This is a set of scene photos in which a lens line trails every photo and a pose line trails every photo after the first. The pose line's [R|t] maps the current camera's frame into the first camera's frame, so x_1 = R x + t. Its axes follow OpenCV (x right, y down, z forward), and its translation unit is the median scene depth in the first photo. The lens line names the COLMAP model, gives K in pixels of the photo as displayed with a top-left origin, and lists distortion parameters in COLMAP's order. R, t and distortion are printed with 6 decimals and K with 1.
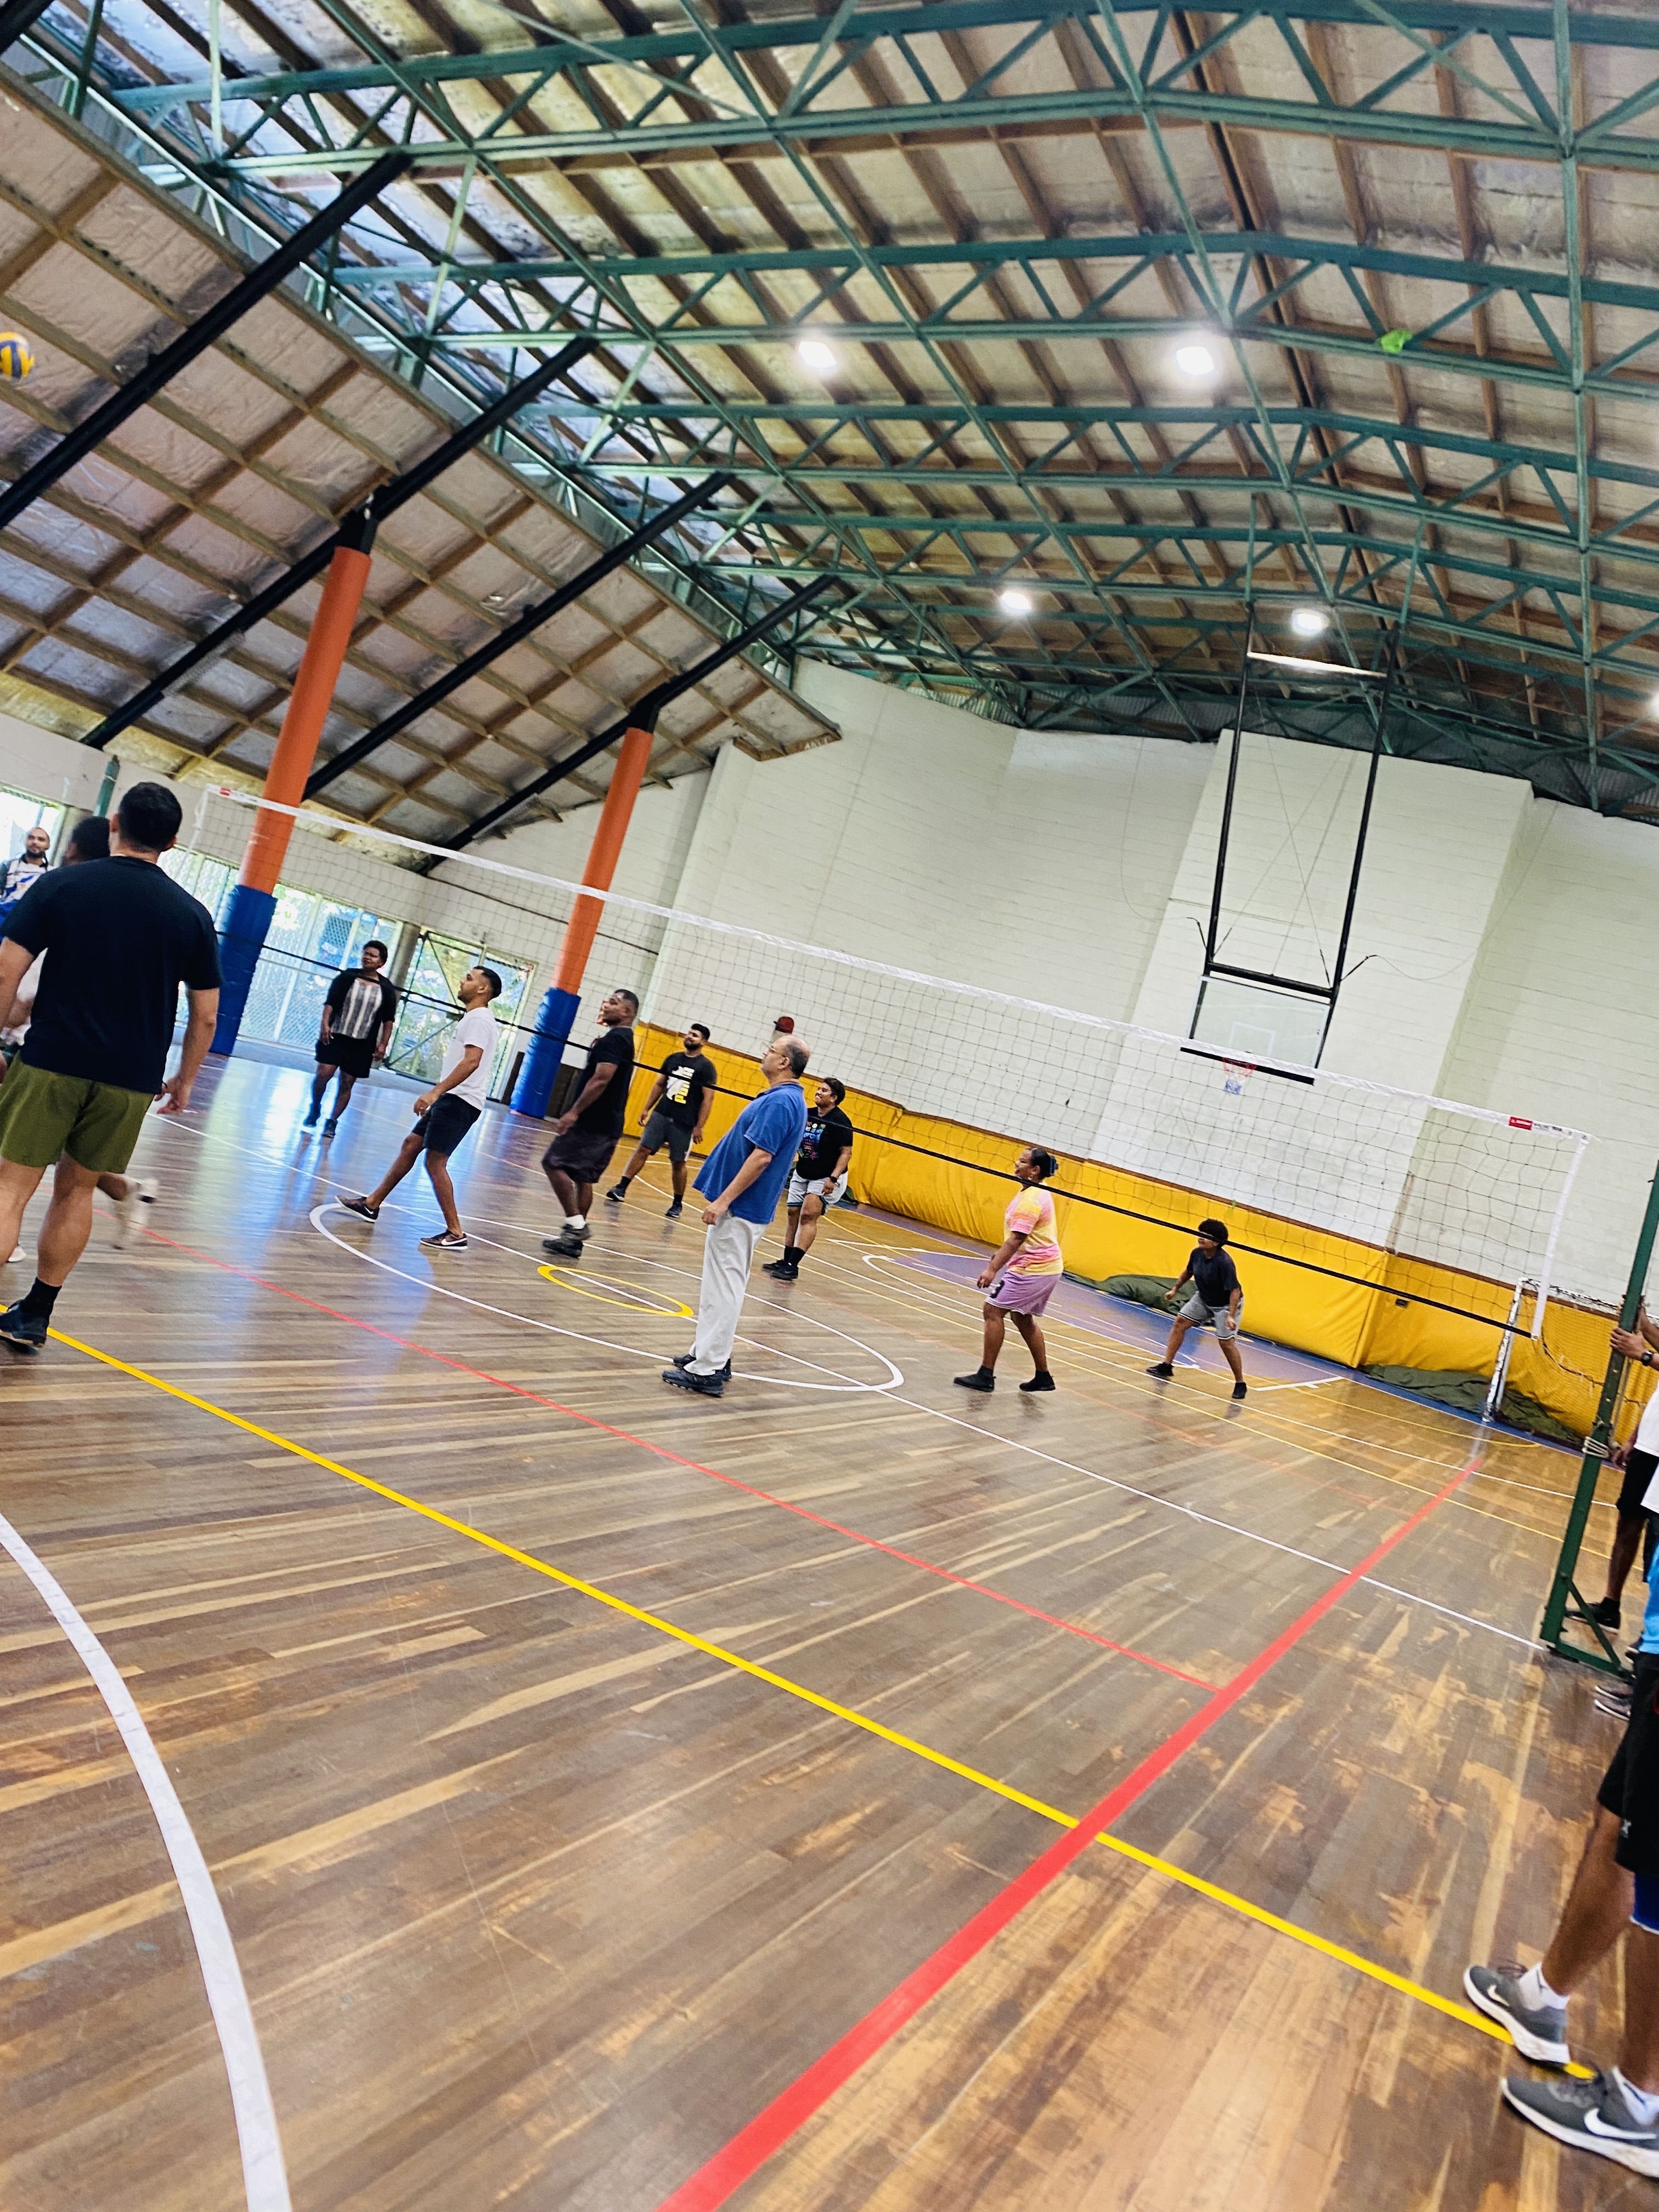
lens RADIAL K [[1673.7, 0, 839.5], [0, 1673.7, 1120.0], [0, 0, 1]] dist [0.020980, -0.021940]
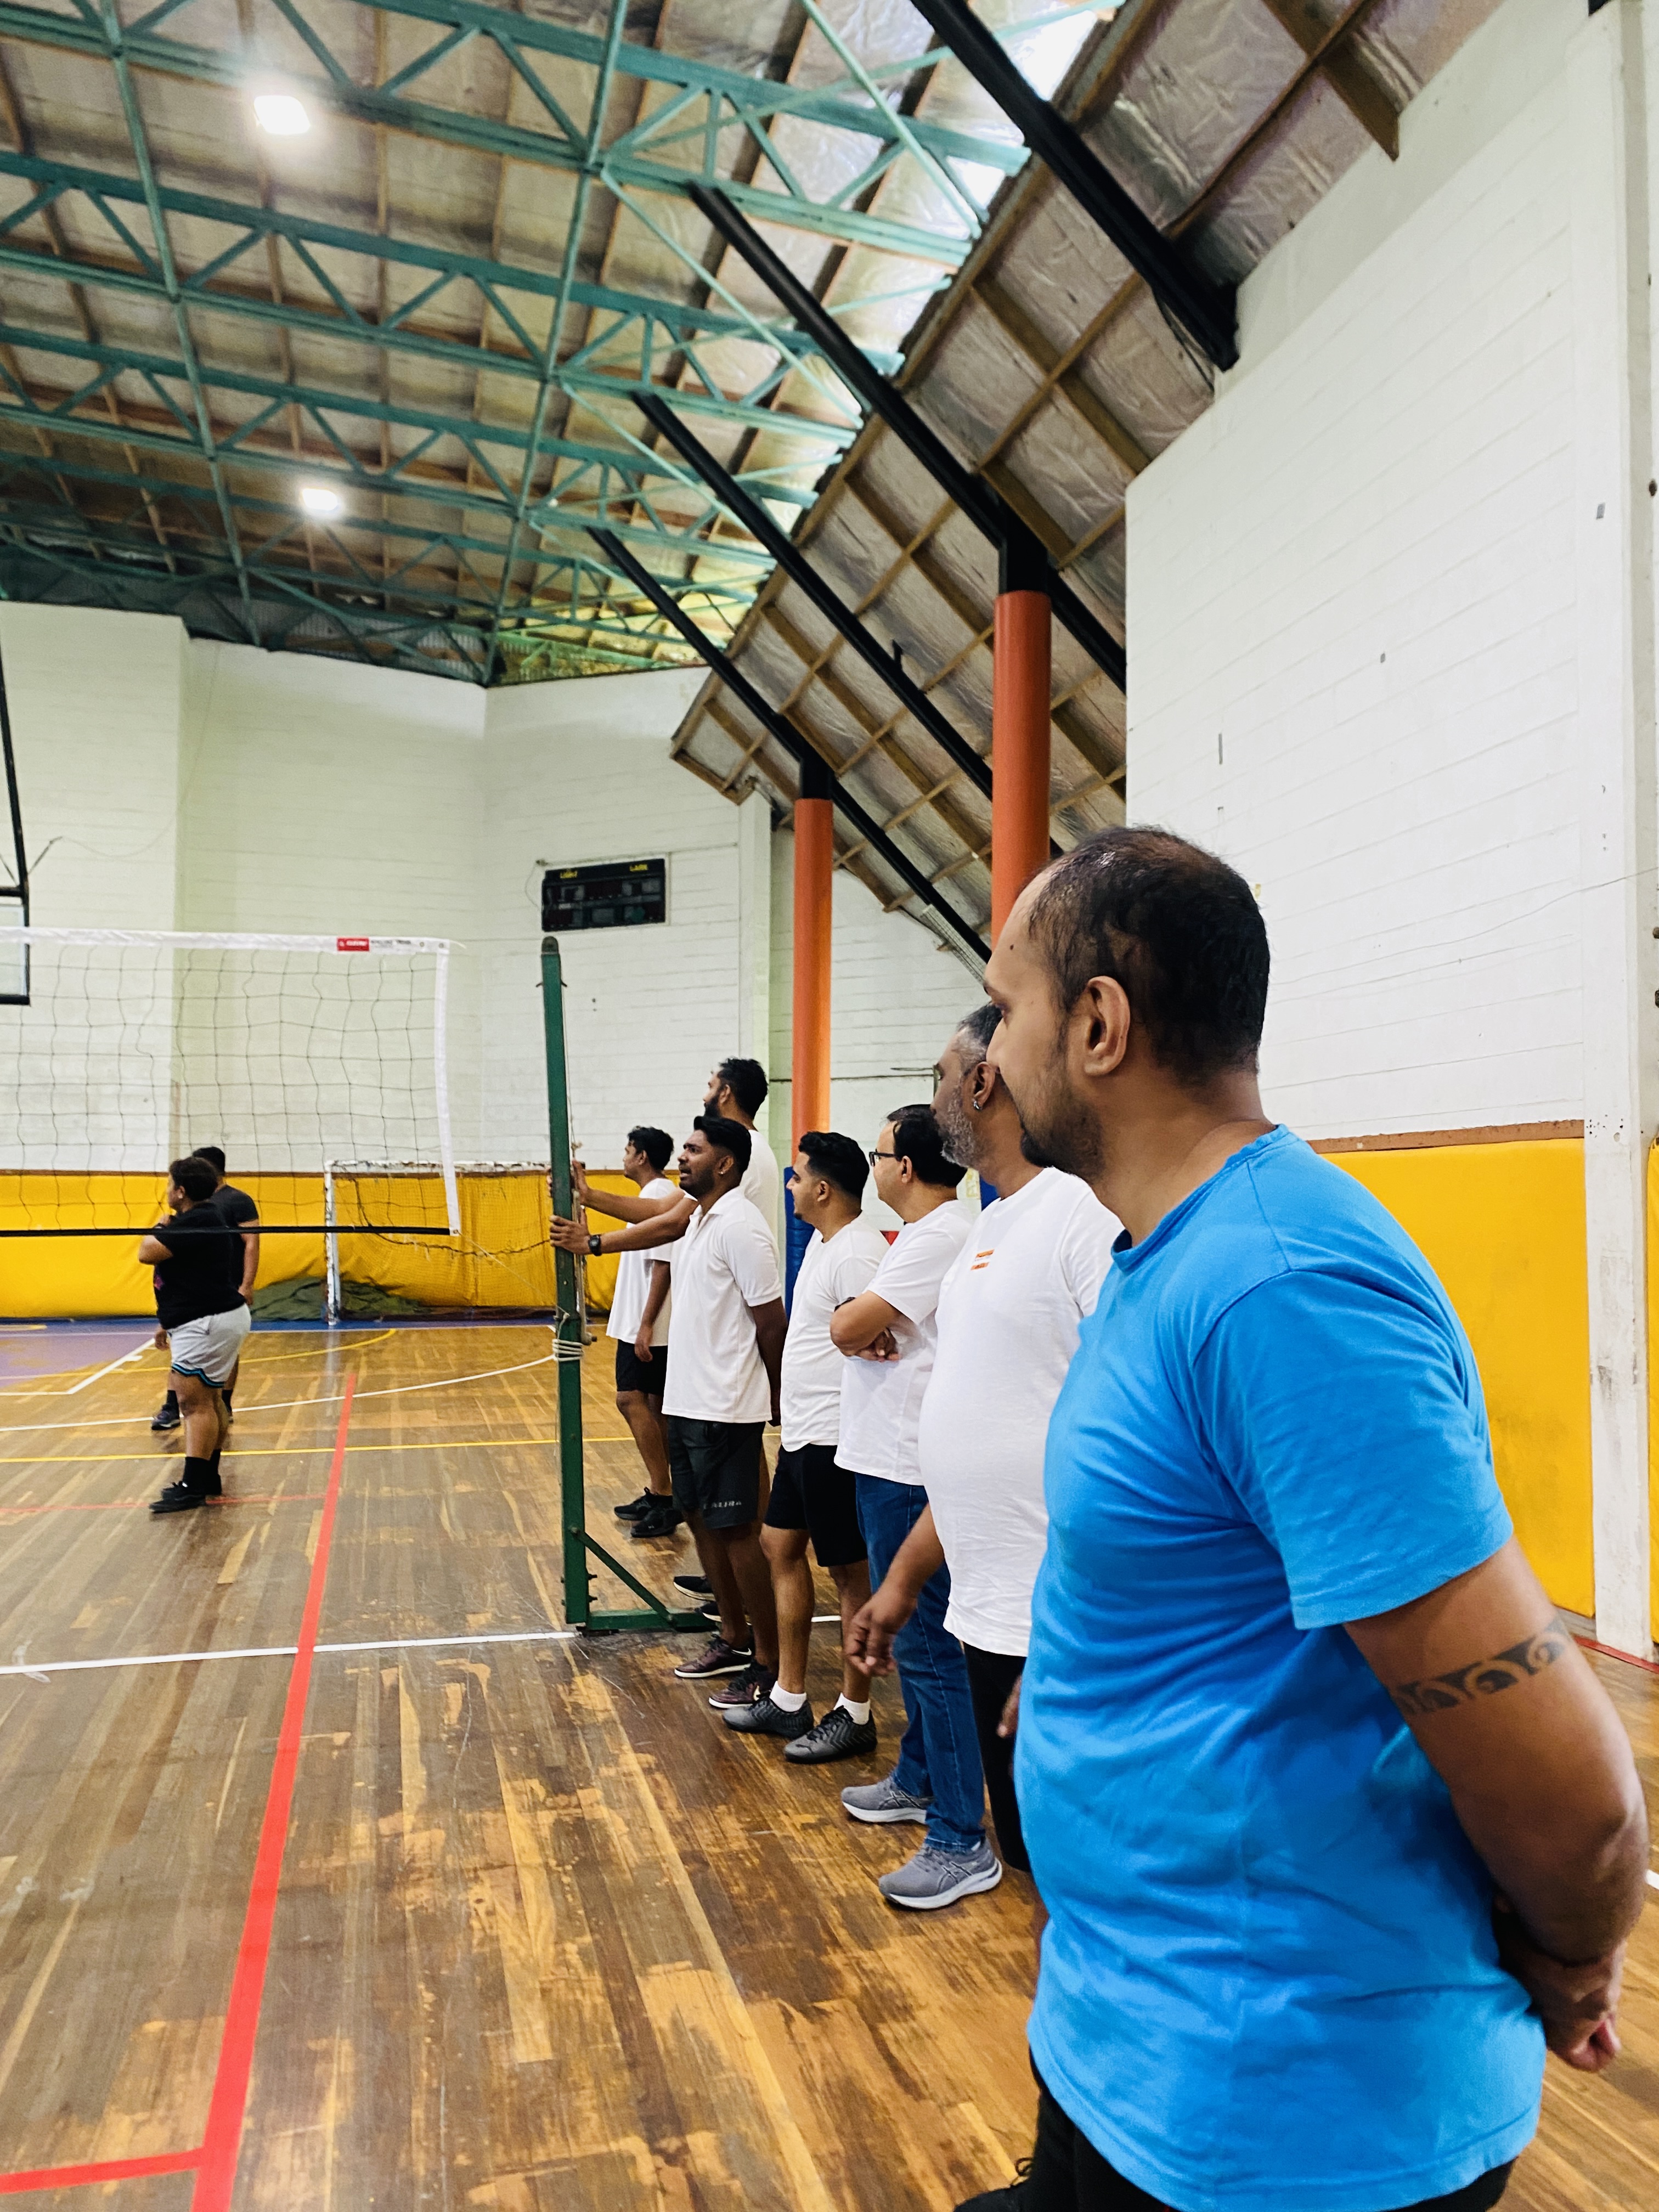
lens RADIAL K [[1721.5, 0, 831.1], [0, 1721.5, 1123.1], [0, 0, 1]] dist [0.010098, -0.012329]
pose [[0.734282, -0.261808, 0.626328, 0.038400], [0.225827, 0.964296, 0.138330, 0.009011], [-0.640182, 0.039868, 0.767188, 0.148275]]
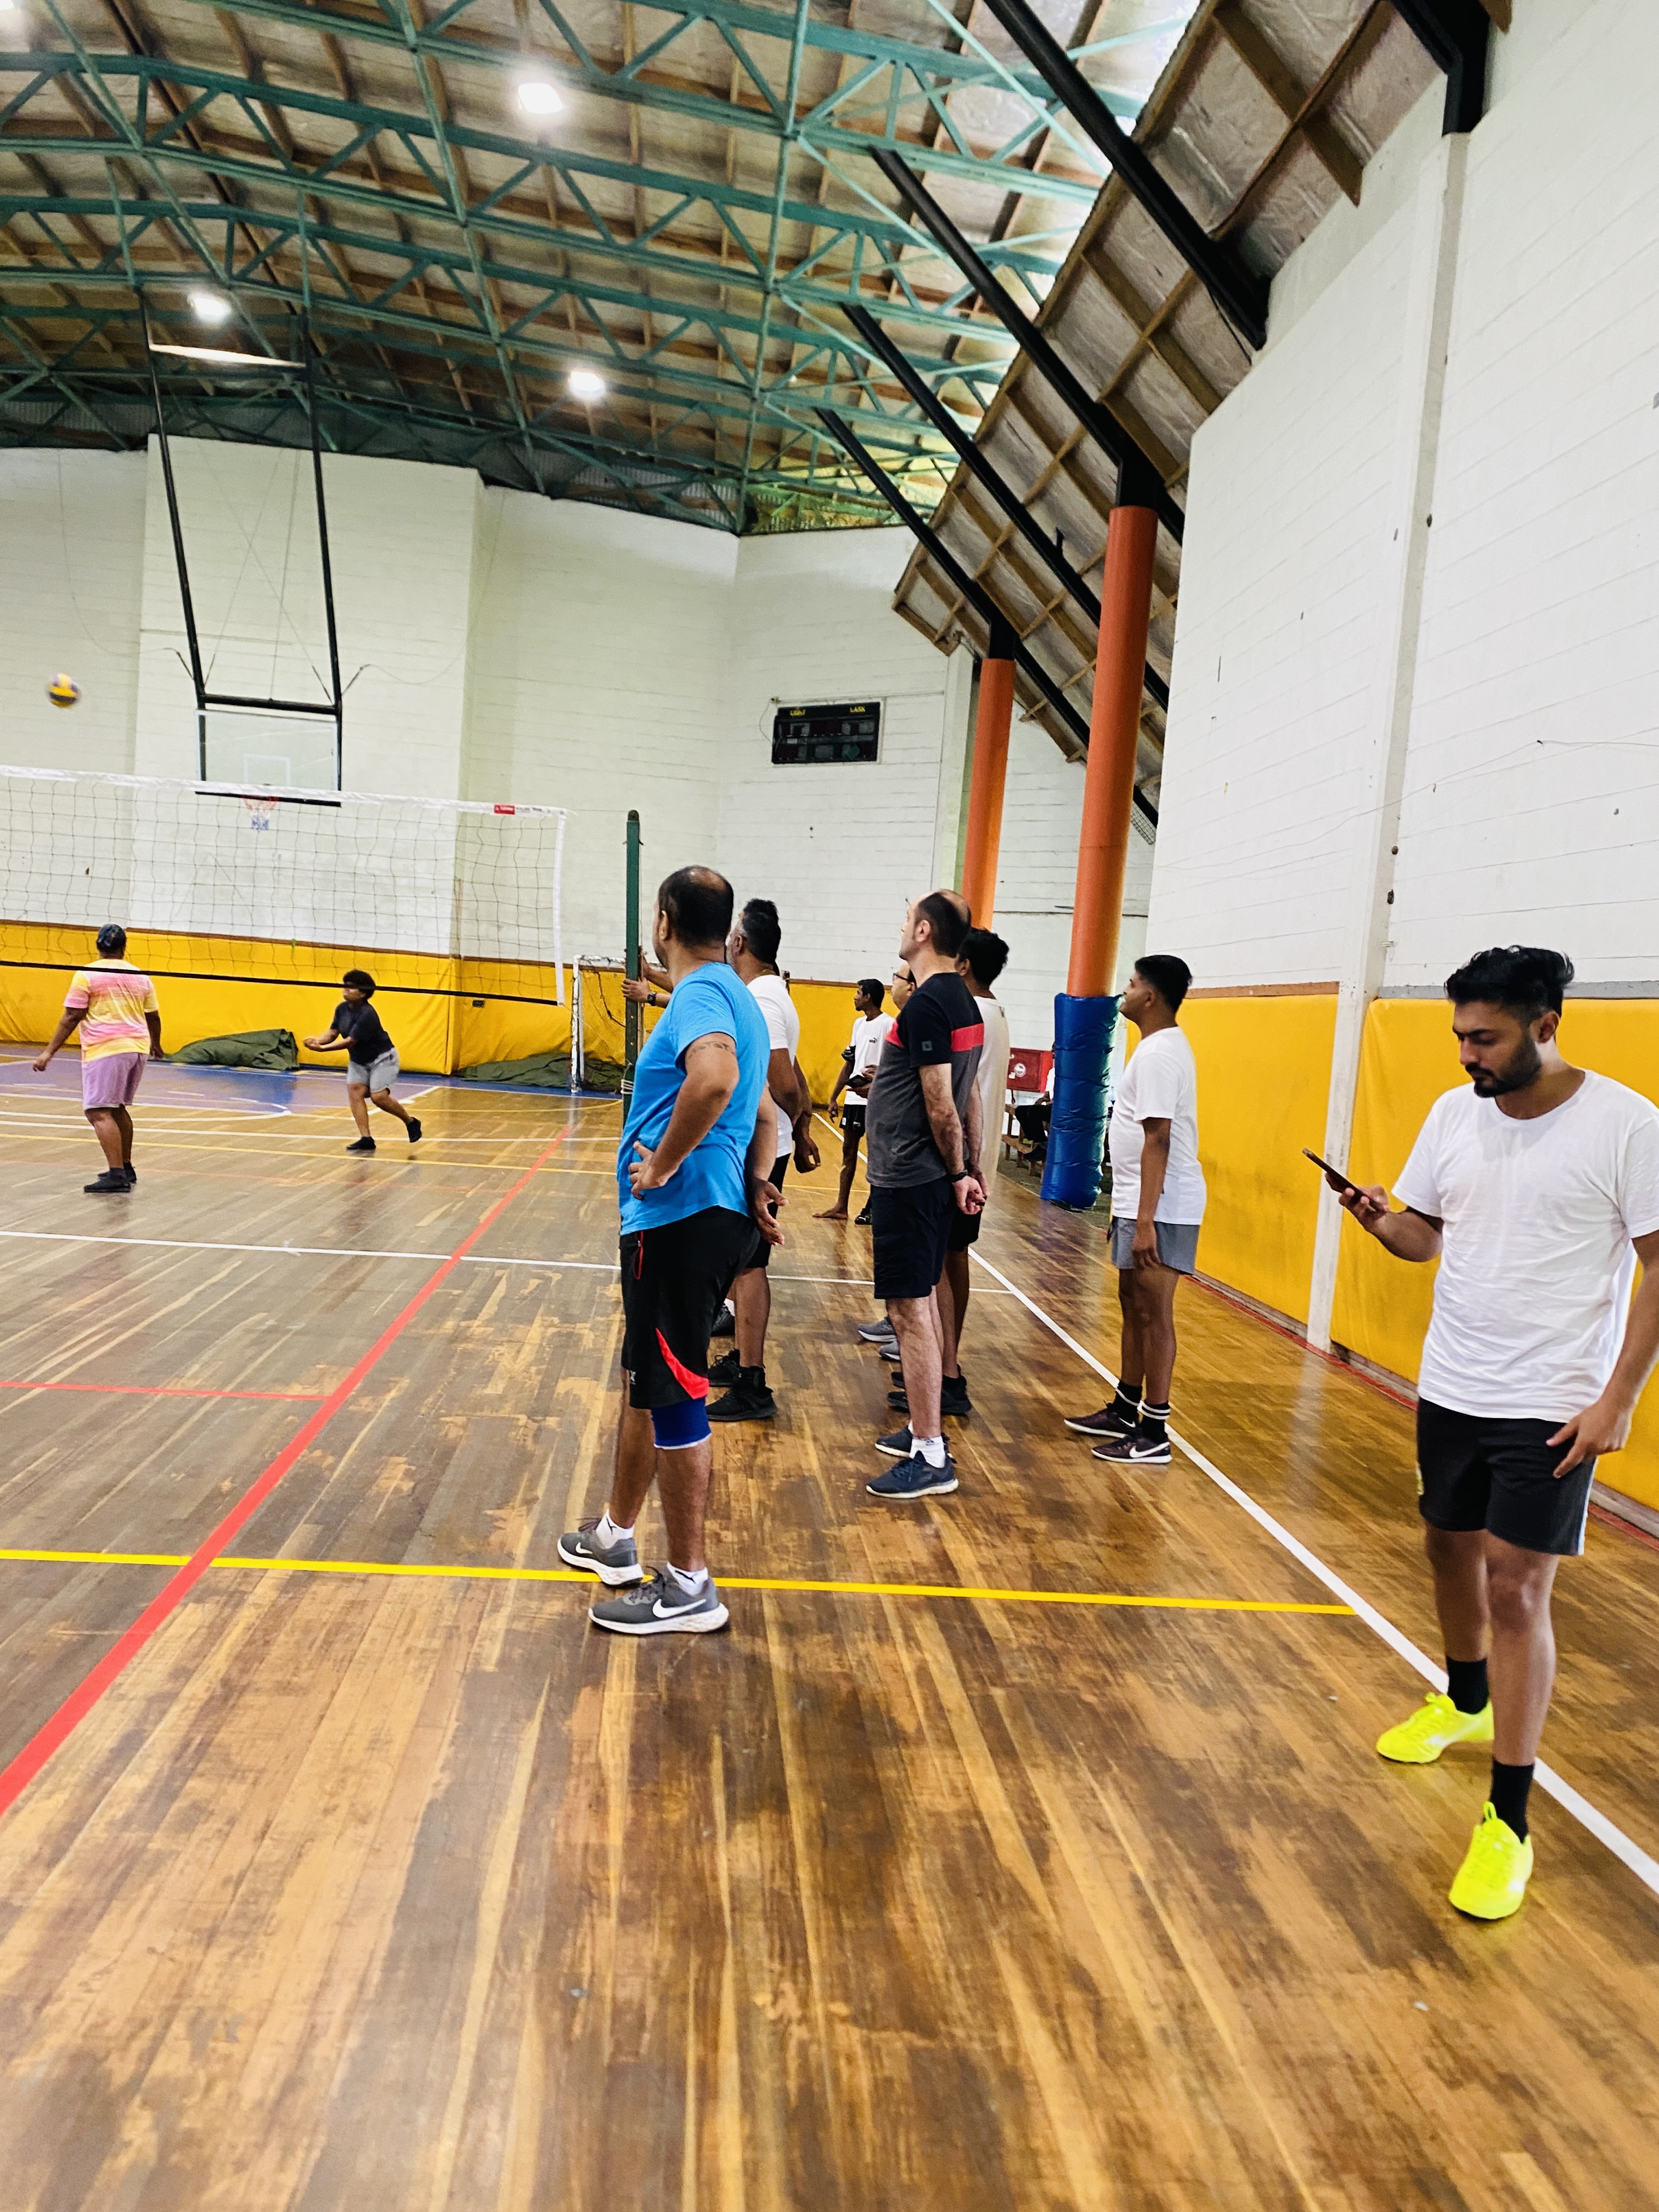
lens RADIAL K [[1673.7, 0, 839.5], [0, 1673.7, 1120.0], [0, 0, 1]] dist [0.020980, -0.021940]
pose [[0.837749, -0.262756, 0.478681, 0.011287], [0.181664, 0.960793, 0.209463, 0.003540], [-0.514951, -0.088519, 0.852637, -0.012653]]
